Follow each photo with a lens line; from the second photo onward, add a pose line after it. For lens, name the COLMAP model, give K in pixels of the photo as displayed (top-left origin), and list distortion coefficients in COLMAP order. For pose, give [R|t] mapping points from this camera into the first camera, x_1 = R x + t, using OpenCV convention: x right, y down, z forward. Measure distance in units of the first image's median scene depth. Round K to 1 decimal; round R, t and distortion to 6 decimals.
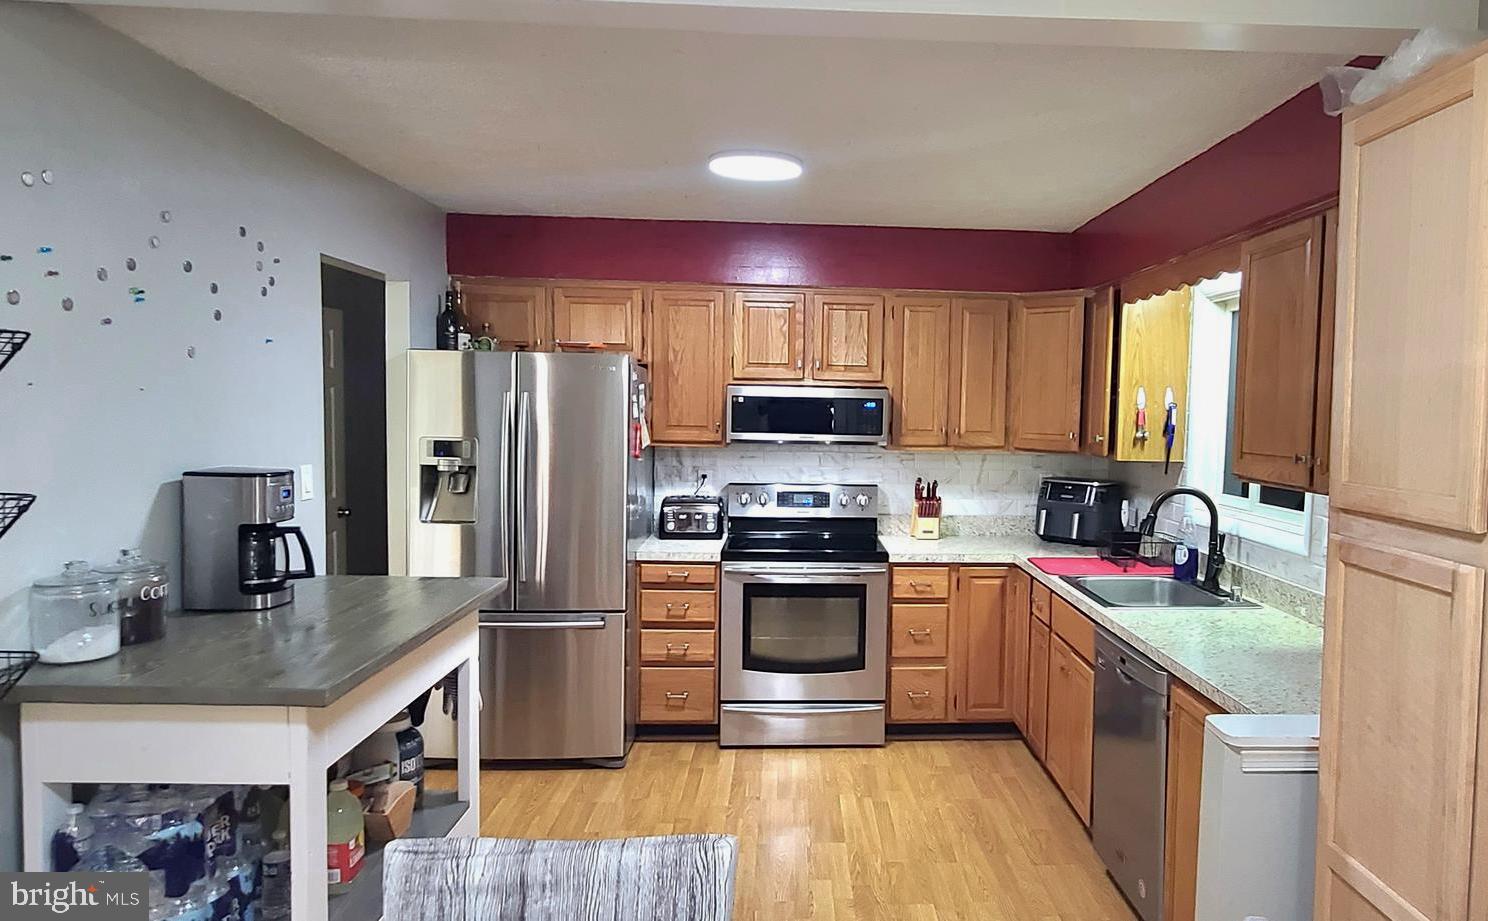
lens RADIAL K [[1035.7, 0, 744.2], [0, 1035.7, 458.7], [0, 0, 1]] dist [-0.001407, -0.002298]
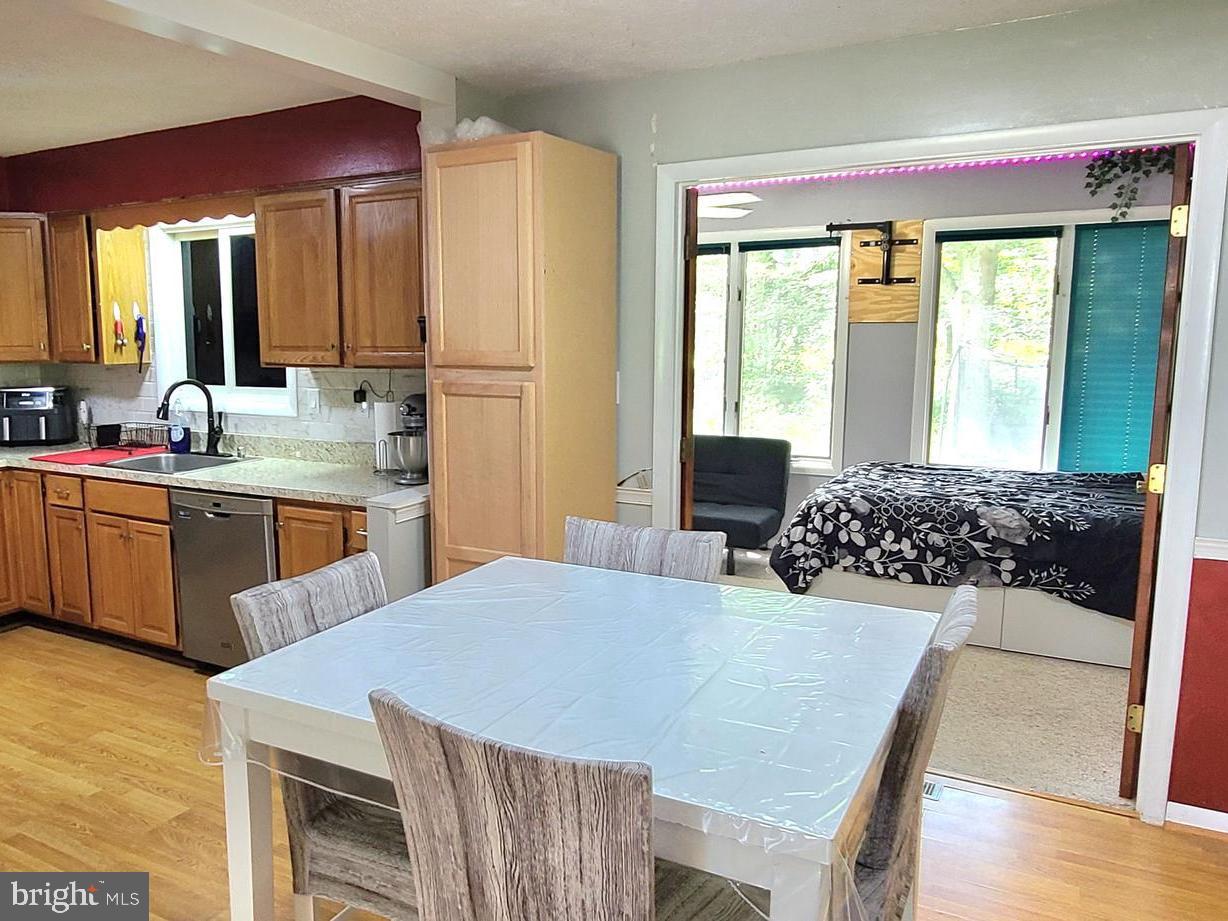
lens RADIAL K [[910.6, 0, 611.8], [0, 910.6, 455.6], [0, 0, 1]] dist [-0.004095, 0.001368]
pose [[0.511237, -0.148241, 0.846558, -0.260448], [0.065134, 0.988862, 0.133825, 0.003764], [-0.856968, -0.013277, 0.515198, -0.040885]]
